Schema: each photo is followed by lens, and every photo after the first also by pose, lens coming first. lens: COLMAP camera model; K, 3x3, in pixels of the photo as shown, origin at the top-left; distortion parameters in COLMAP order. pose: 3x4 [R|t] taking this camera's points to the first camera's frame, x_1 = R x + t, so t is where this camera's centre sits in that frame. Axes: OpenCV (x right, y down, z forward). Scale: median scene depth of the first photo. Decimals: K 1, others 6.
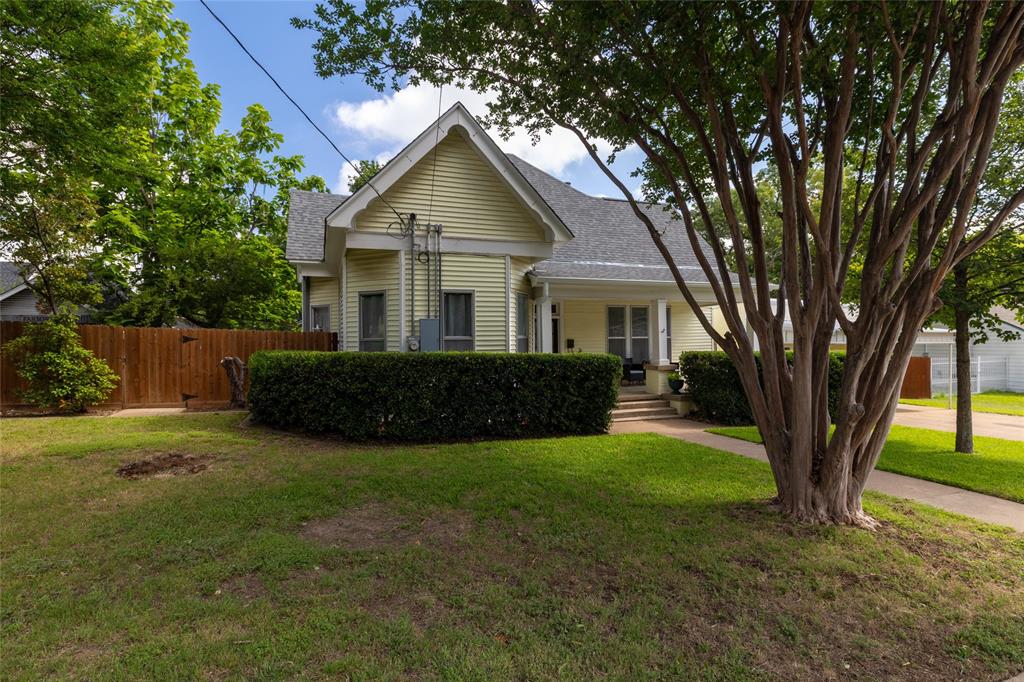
lens RADIAL K [[493.6, 0, 516.1], [0, 493.6, 340.7], [0, 0, 1]] dist [-0.004048, -0.000349]
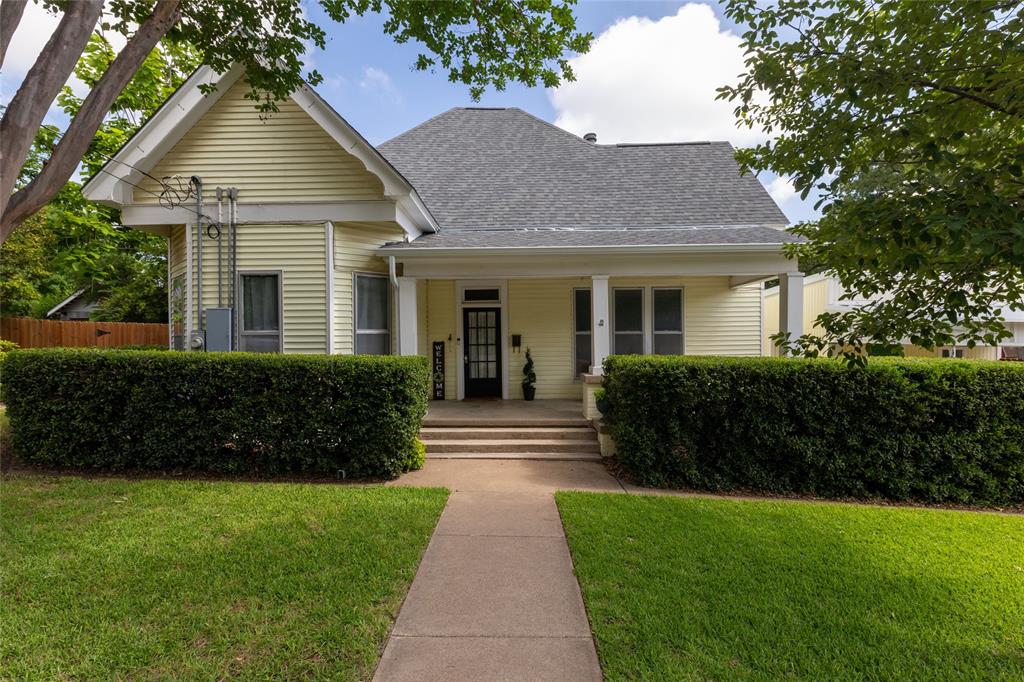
lens RADIAL K [[493.6, 0, 507.2], [0, 493.6, 340.3], [0, 0, 1]] dist [-0.004048, -0.000349]
pose [[0.923872, 0.009440, -0.382585, 0.532917], [-0.005175, 0.999913, 0.012174, -0.004881], [0.382666, -0.009267, 0.923840, 0.427719]]
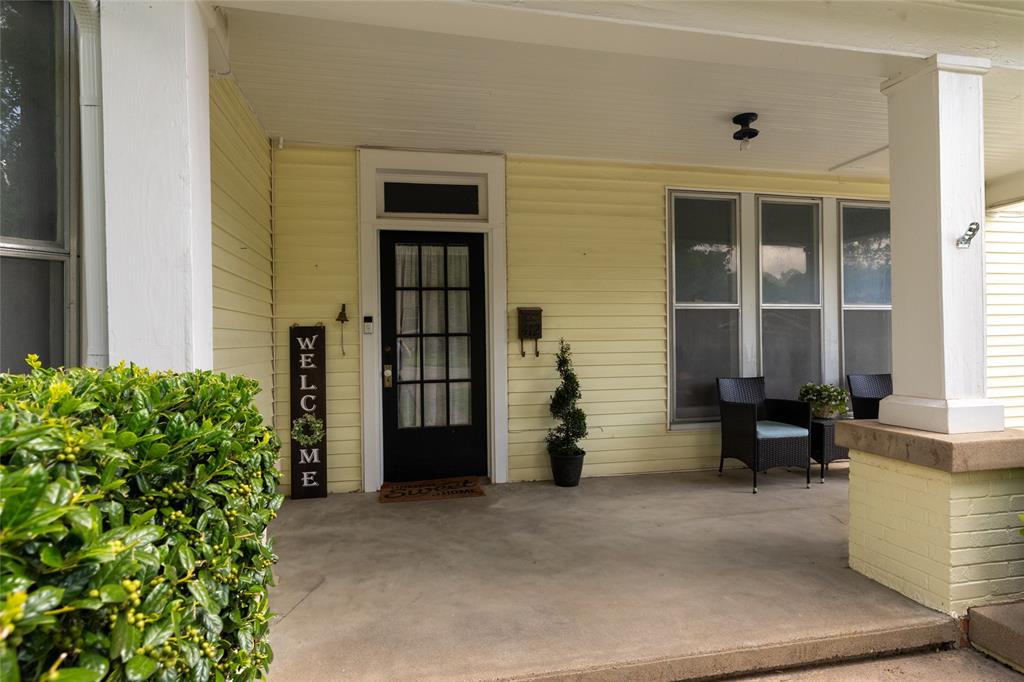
lens RADIAL K [[562.2, 0, 508.5], [0, 562.2, 343.3], [0, 0, 1]] dist [0.001349, 0.000223]
pose [[0.985629, 0.004781, -0.168855, 0.212091], [-0.004277, 0.999985, 0.003351, 0.022085], [0.168868, -0.002581, 0.985635, 0.959349]]
